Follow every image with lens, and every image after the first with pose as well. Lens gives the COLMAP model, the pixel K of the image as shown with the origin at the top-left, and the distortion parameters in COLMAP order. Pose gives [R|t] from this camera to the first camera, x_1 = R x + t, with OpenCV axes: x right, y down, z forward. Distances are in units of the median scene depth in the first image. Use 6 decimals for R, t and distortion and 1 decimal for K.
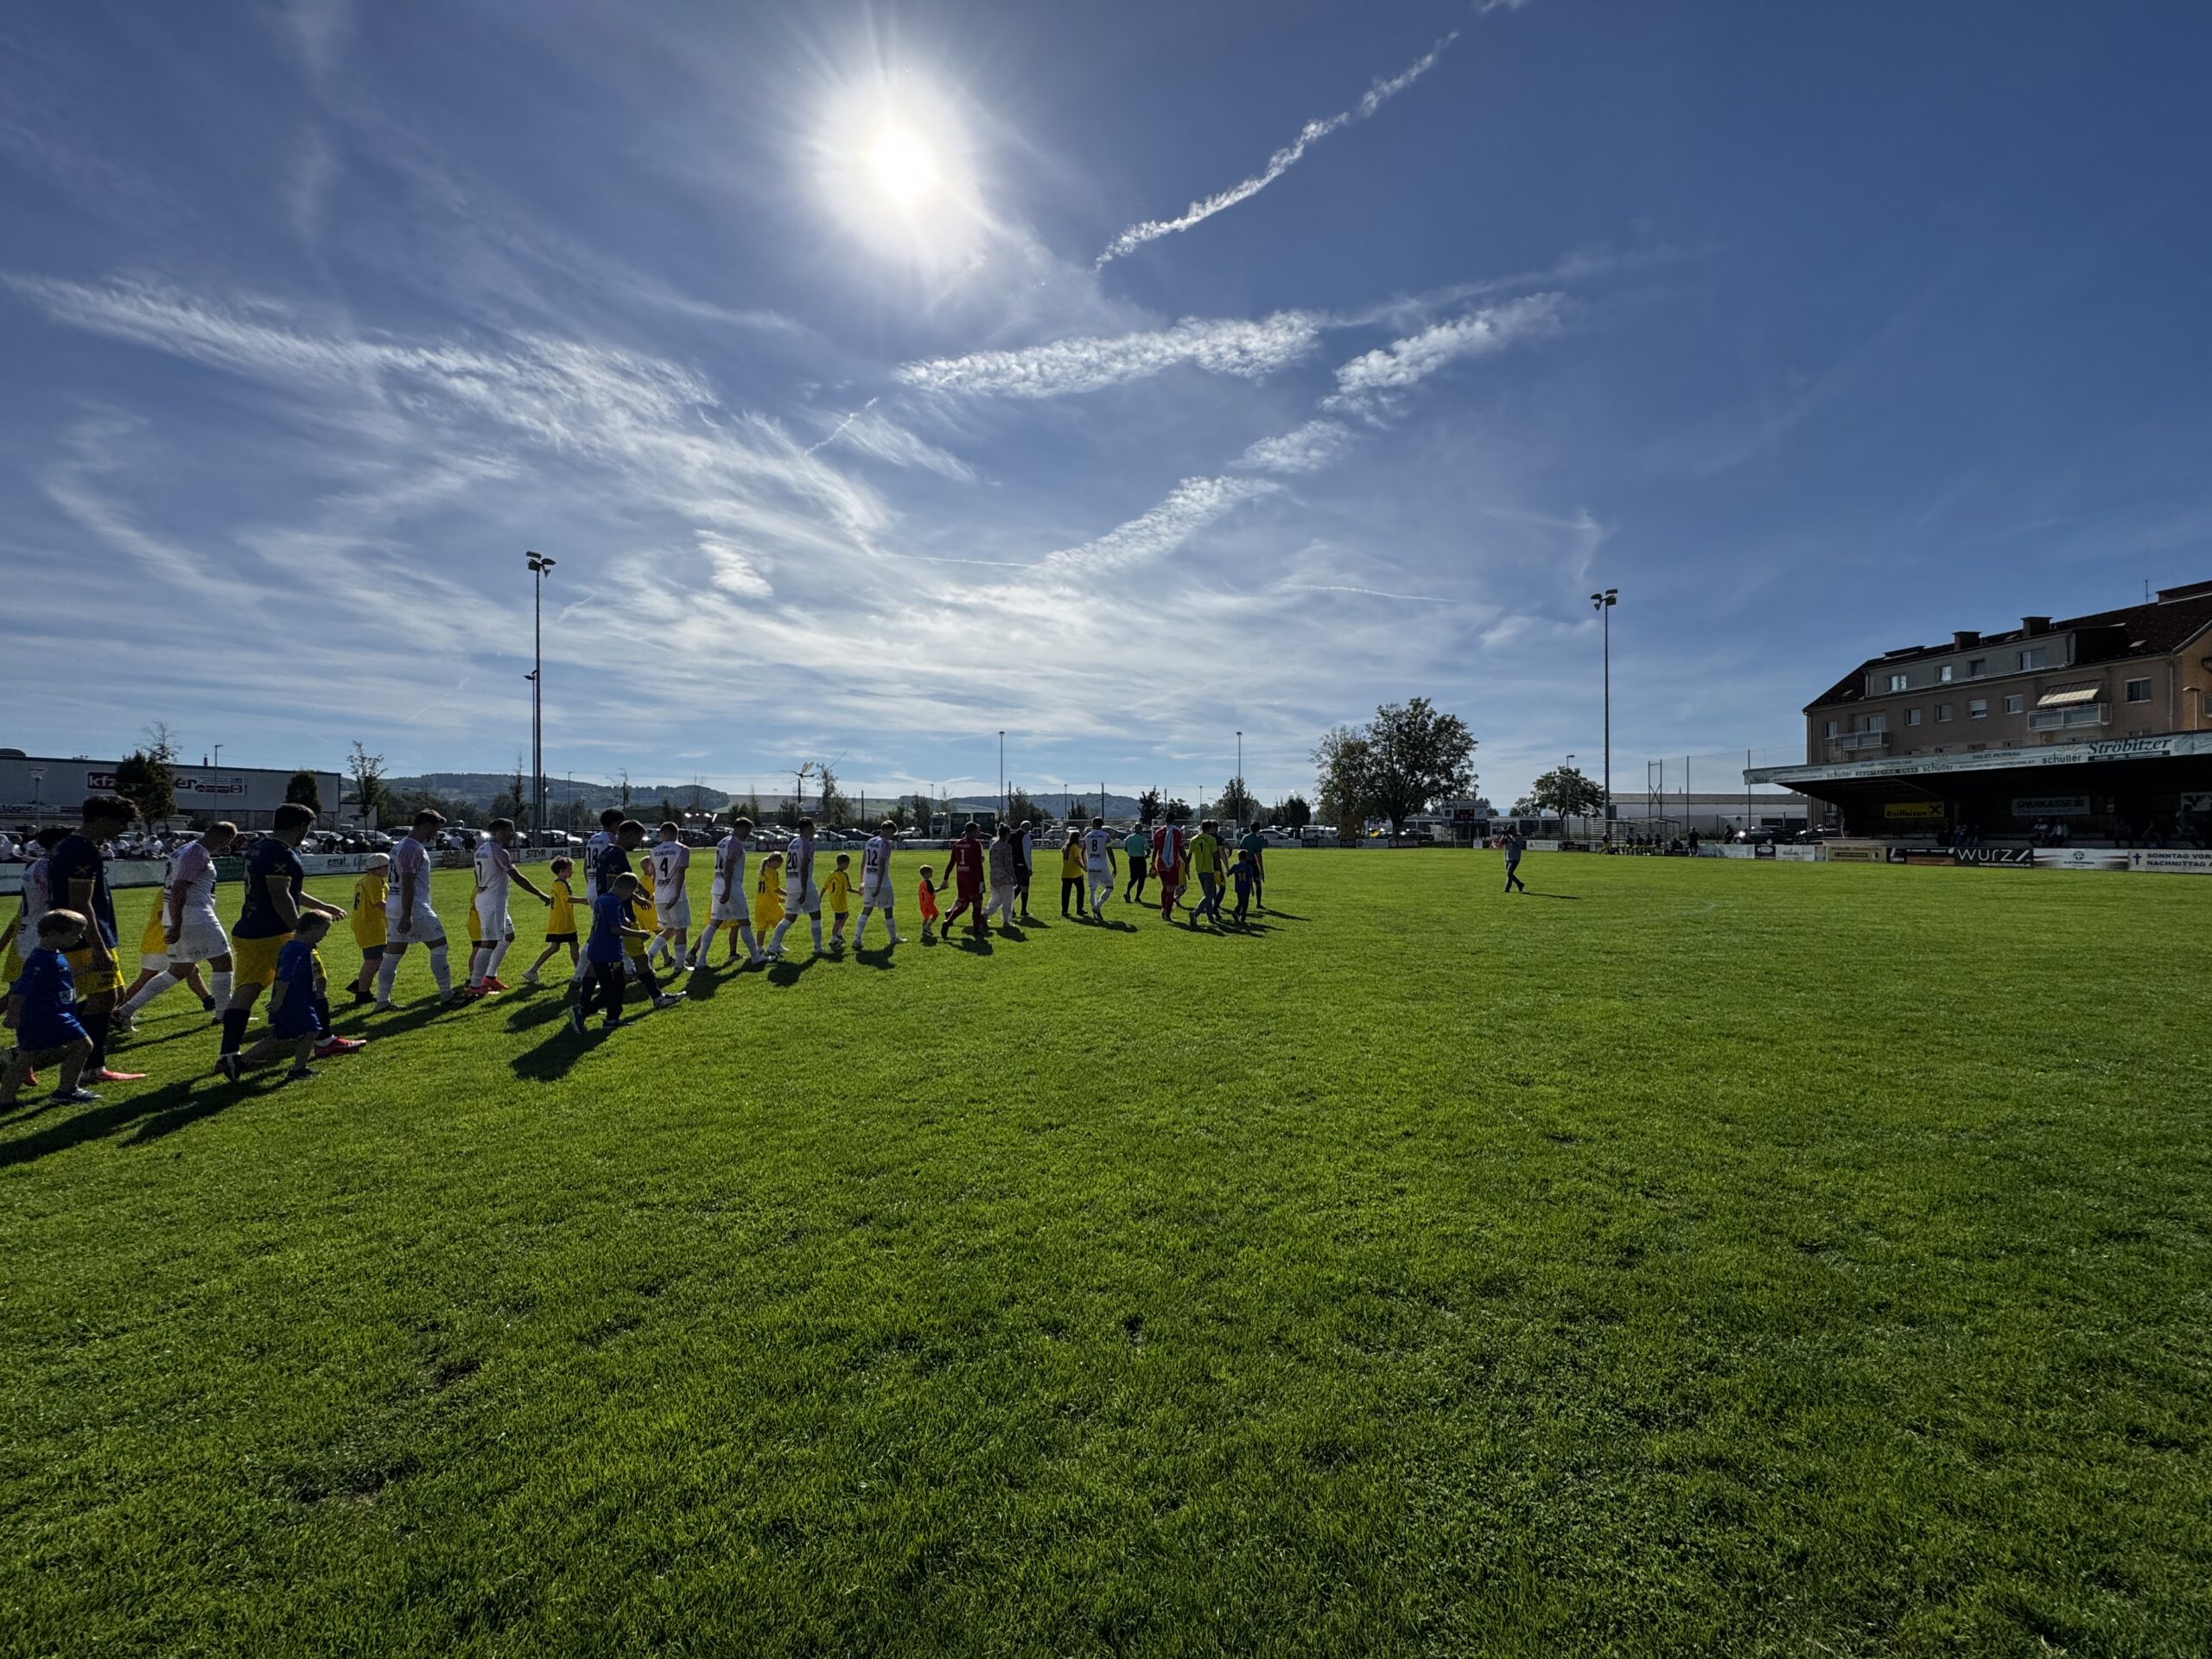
lens RADIAL K [[914.4, 0, 1106.0], [0, 914.4, 829.5], [0, 0, 1]] dist [0.000235, 0.000028]
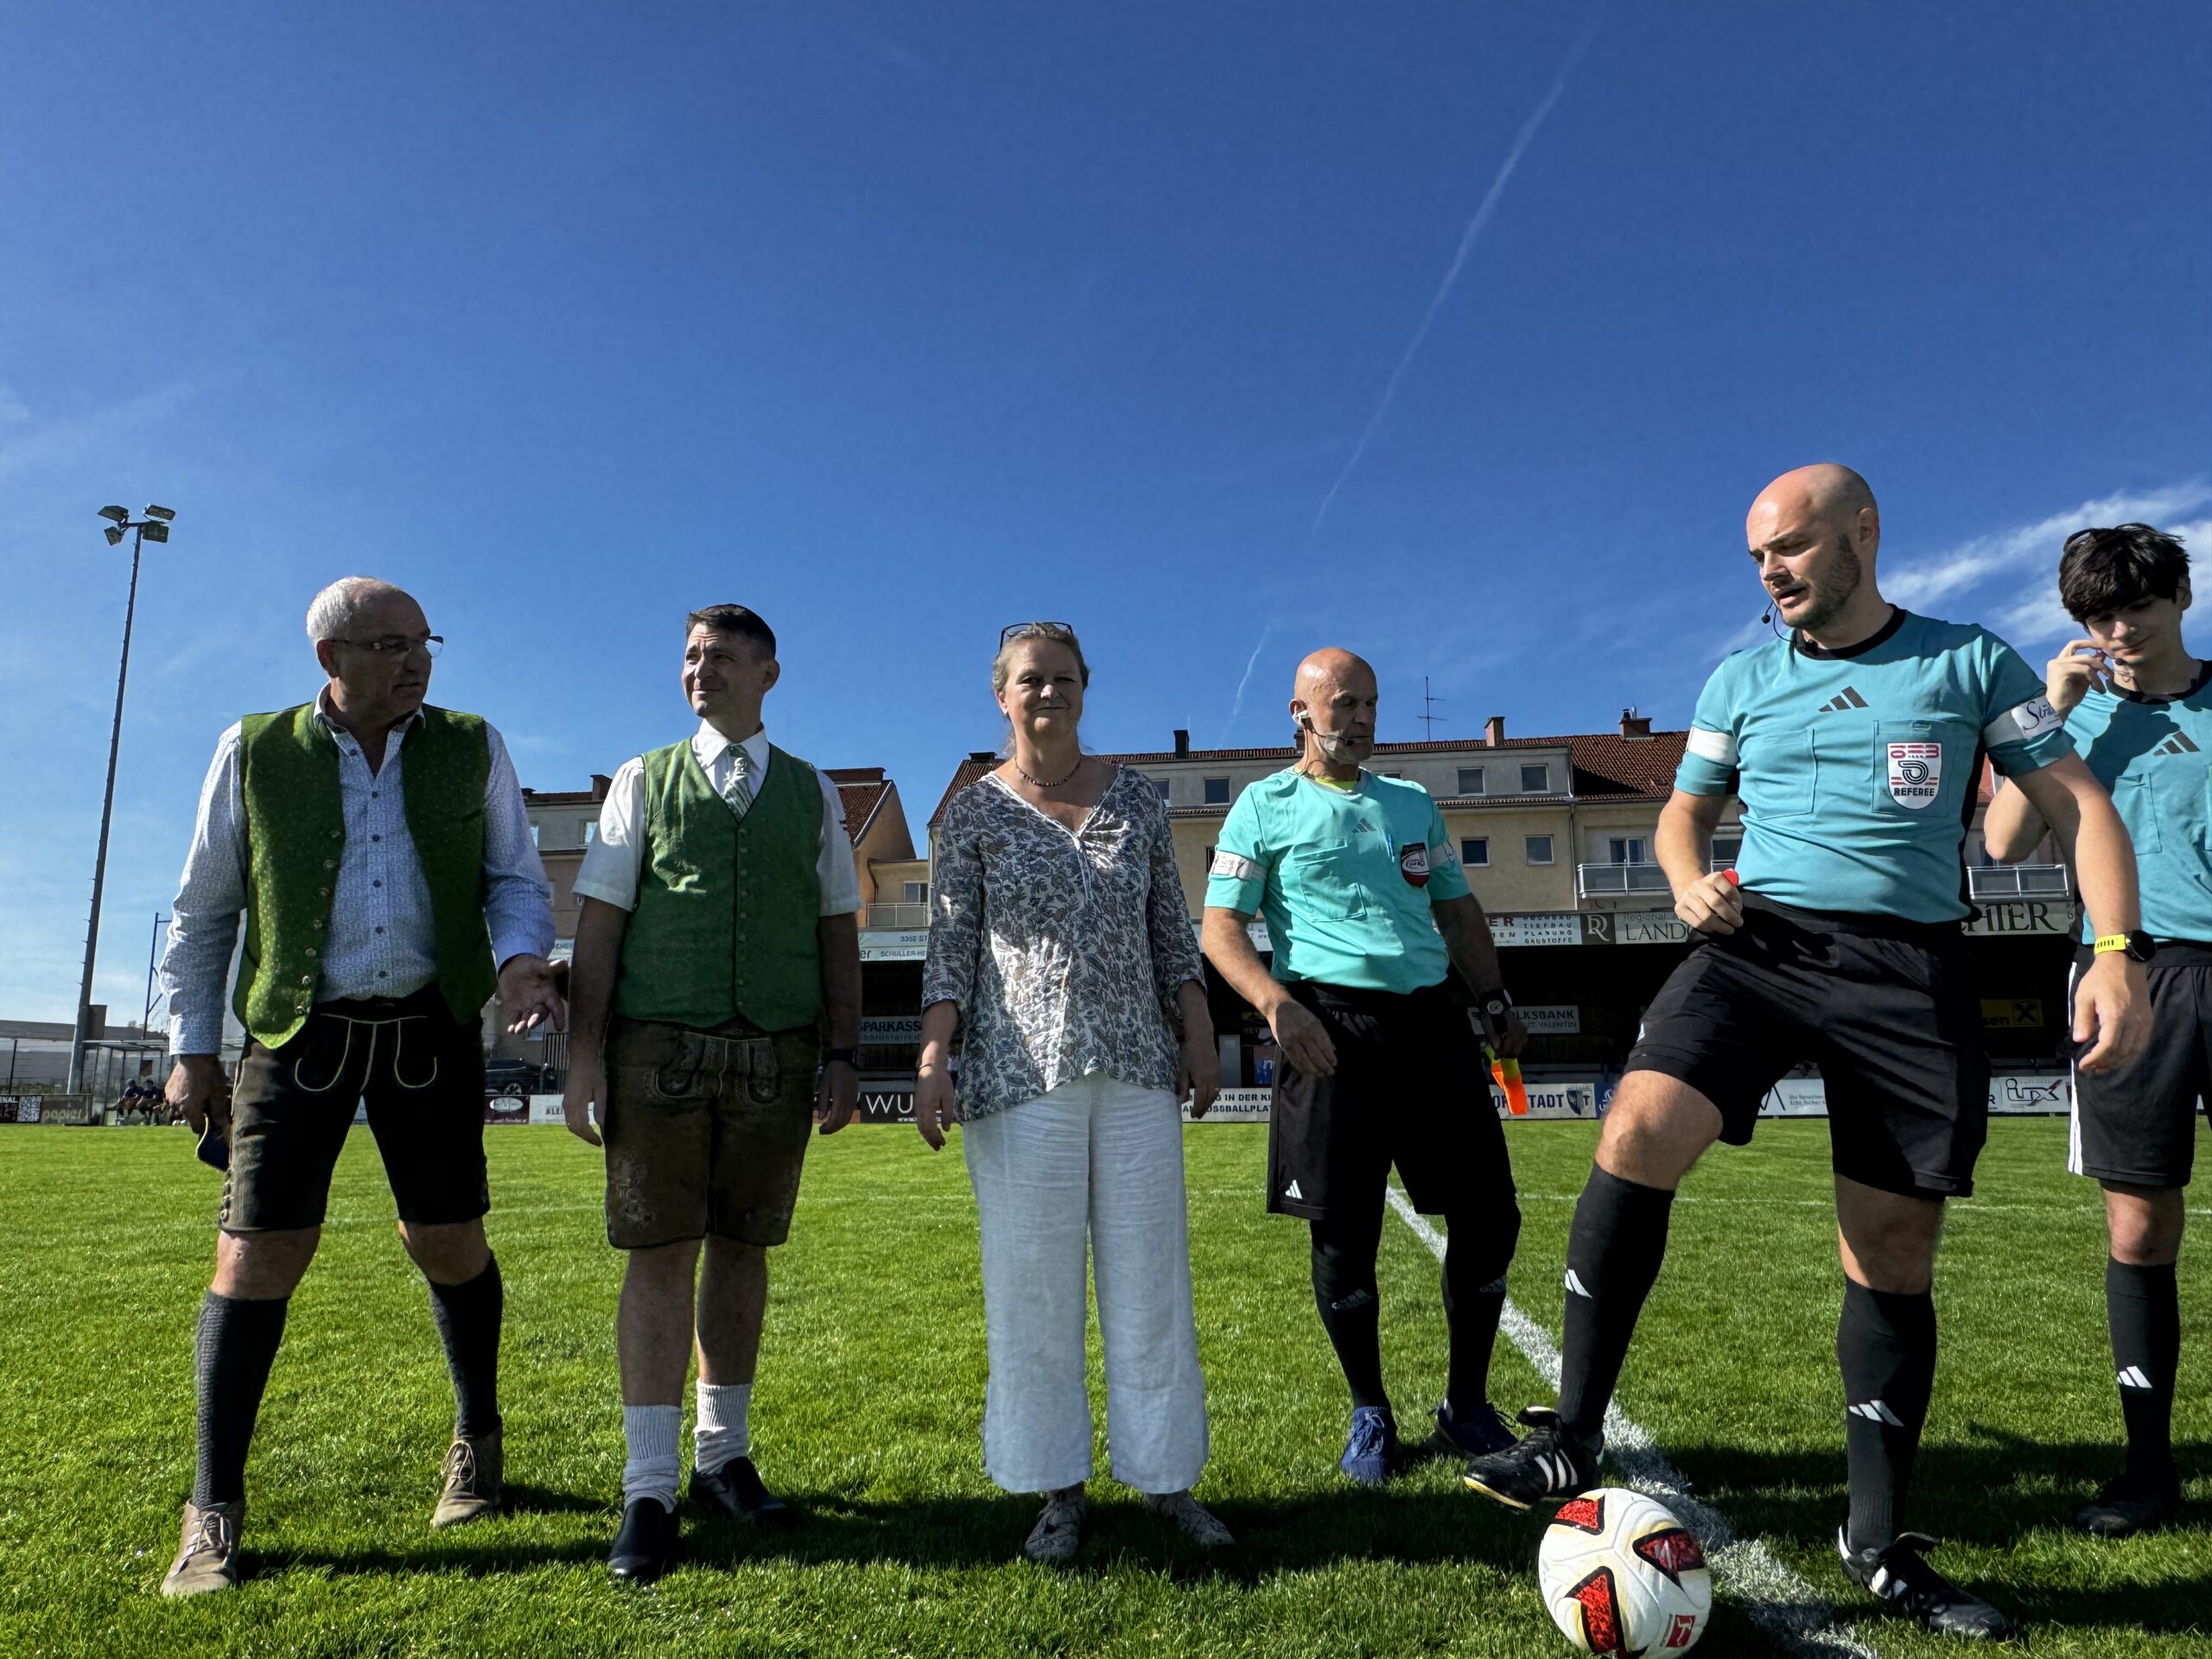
lens RADIAL K [[1458.8, 0, 1106.0], [0, 1458.8, 829.5], [0, 0, 1]] dist [-0.001371, -0.002371]
pose [[0.259030, 0.177205, 0.949475, 0.038998], [0.004050, 0.982818, -0.184533, 0.018350], [-0.965861, 0.051645, 0.253862, 0.402880]]
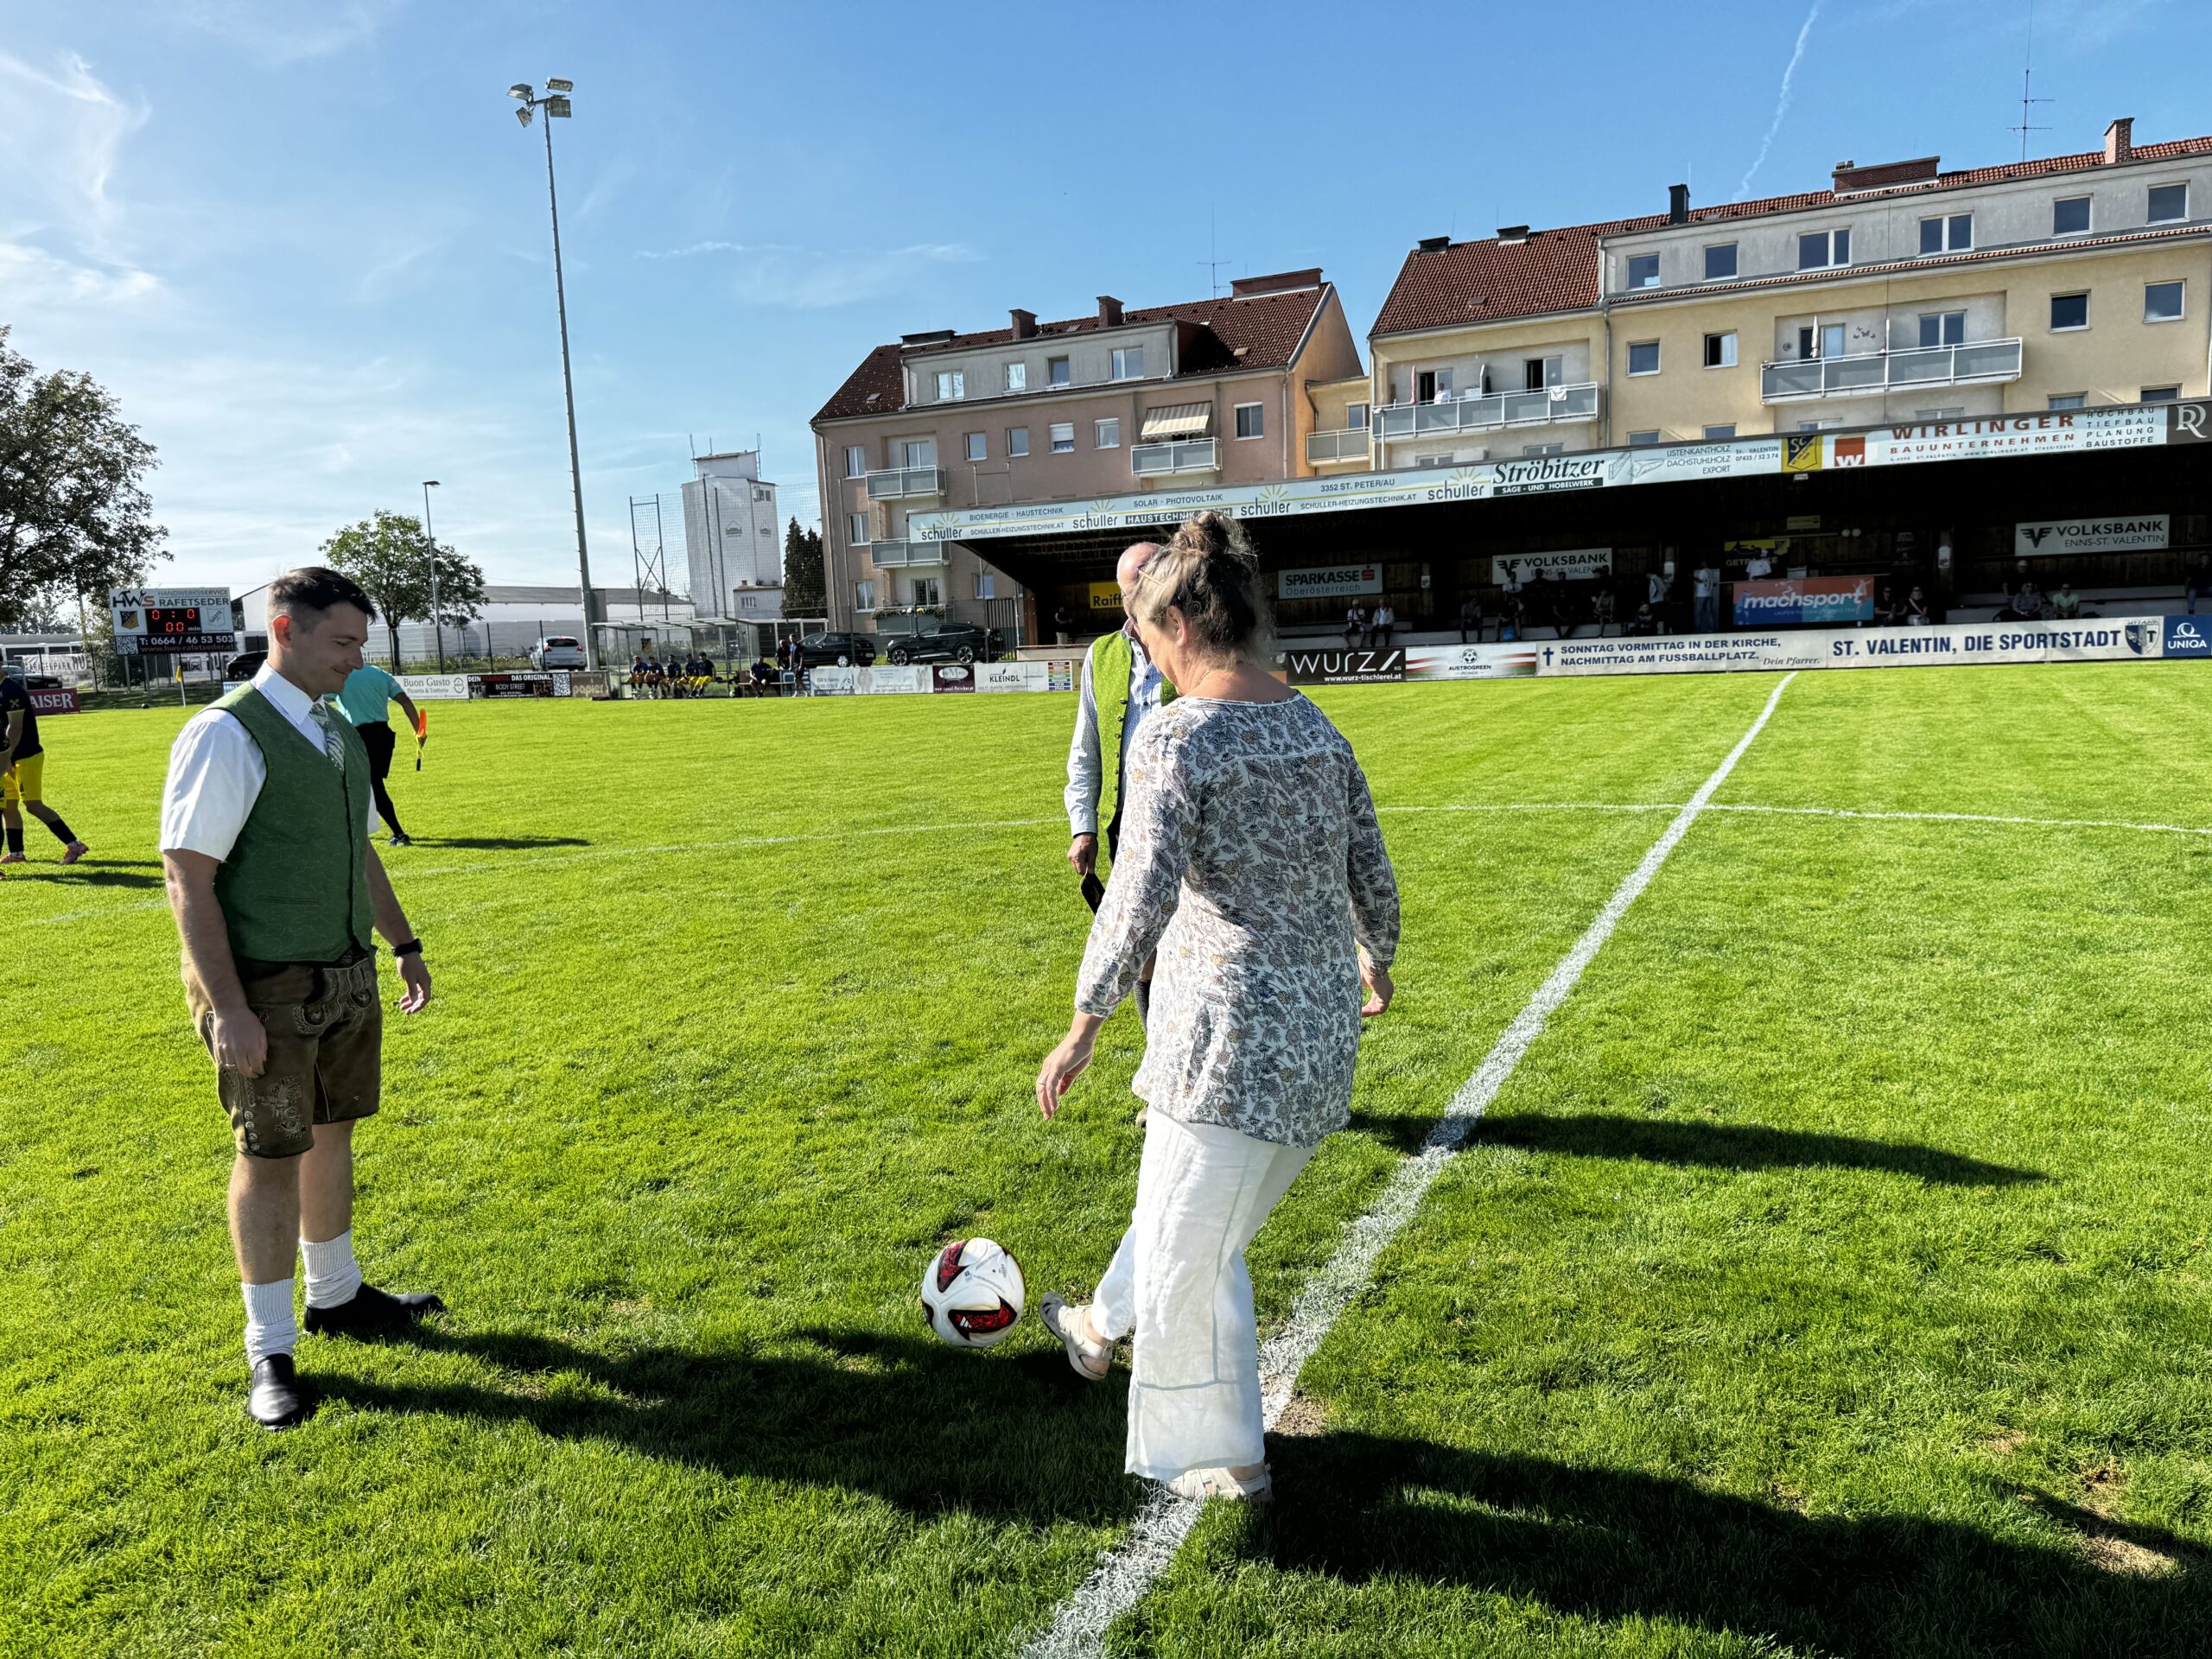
lens RADIAL K [[1603.2, 0, 1106.0], [0, 1603.2, 829.5], [0, 0, 1]] dist [0.119714, -0.207330]
pose [[0.542302, -0.119844, 0.831592, 0.016248], [0.035641, 0.992165, 0.119742, 0.003622], [-0.839427, -0.035298, 0.542324, 0.365005]]
